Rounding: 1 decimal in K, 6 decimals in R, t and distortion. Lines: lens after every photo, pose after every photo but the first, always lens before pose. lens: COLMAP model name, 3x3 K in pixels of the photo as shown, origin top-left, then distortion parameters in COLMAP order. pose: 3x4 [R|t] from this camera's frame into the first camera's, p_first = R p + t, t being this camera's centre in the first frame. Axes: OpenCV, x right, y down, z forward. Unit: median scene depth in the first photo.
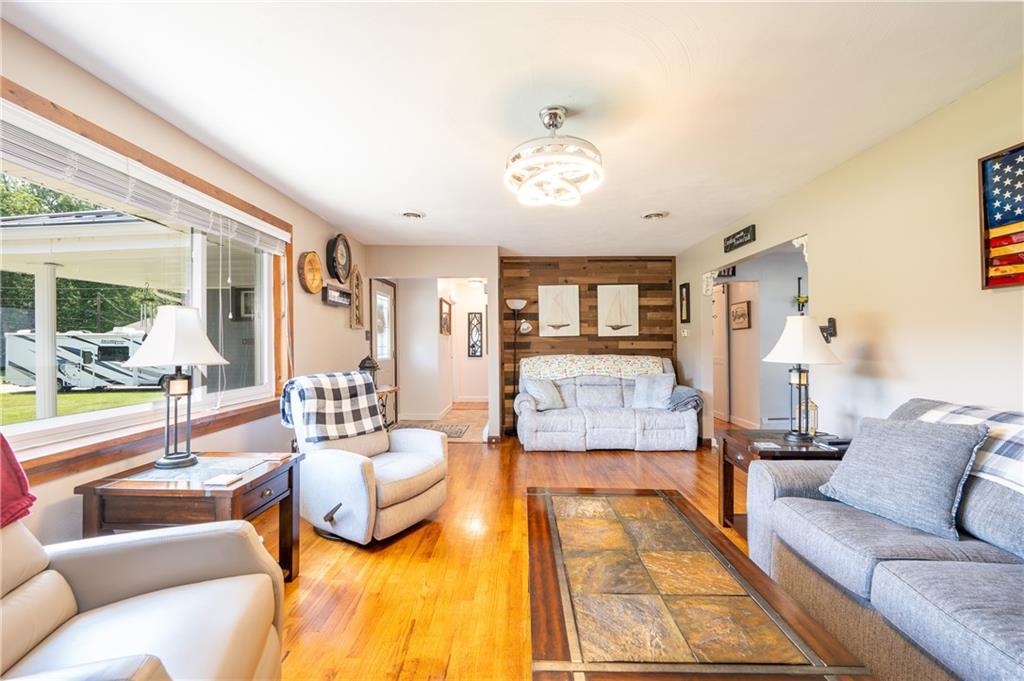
lens RADIAL K [[413.9, 0, 514.9], [0, 413.9, 347.0], [0, 0, 1]] dist [-0.010132, -0.000195]
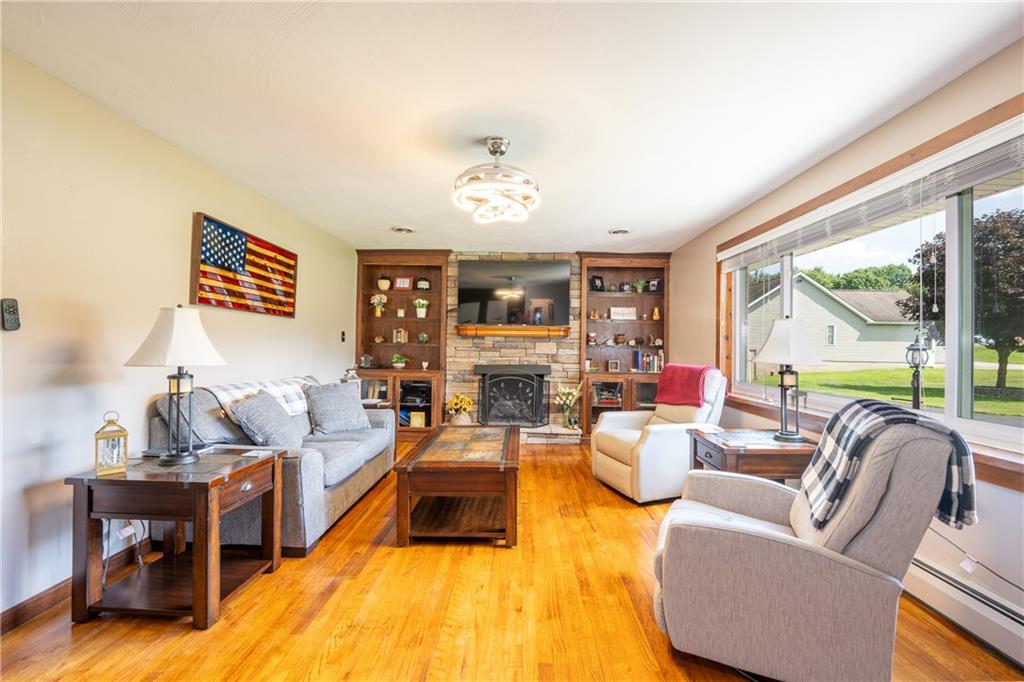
lens RADIAL K [[418.9, 0, 518.7], [0, 418.9, 340.9], [0, 0, 1]] dist [-0.002993, -0.000278]
pose [[-0.999954, -0.006878, -0.006627, 0.040705], [-0.006874, 0.999976, -0.000598, -0.020514], [0.006631, -0.000553, -0.999978, 2.310436]]
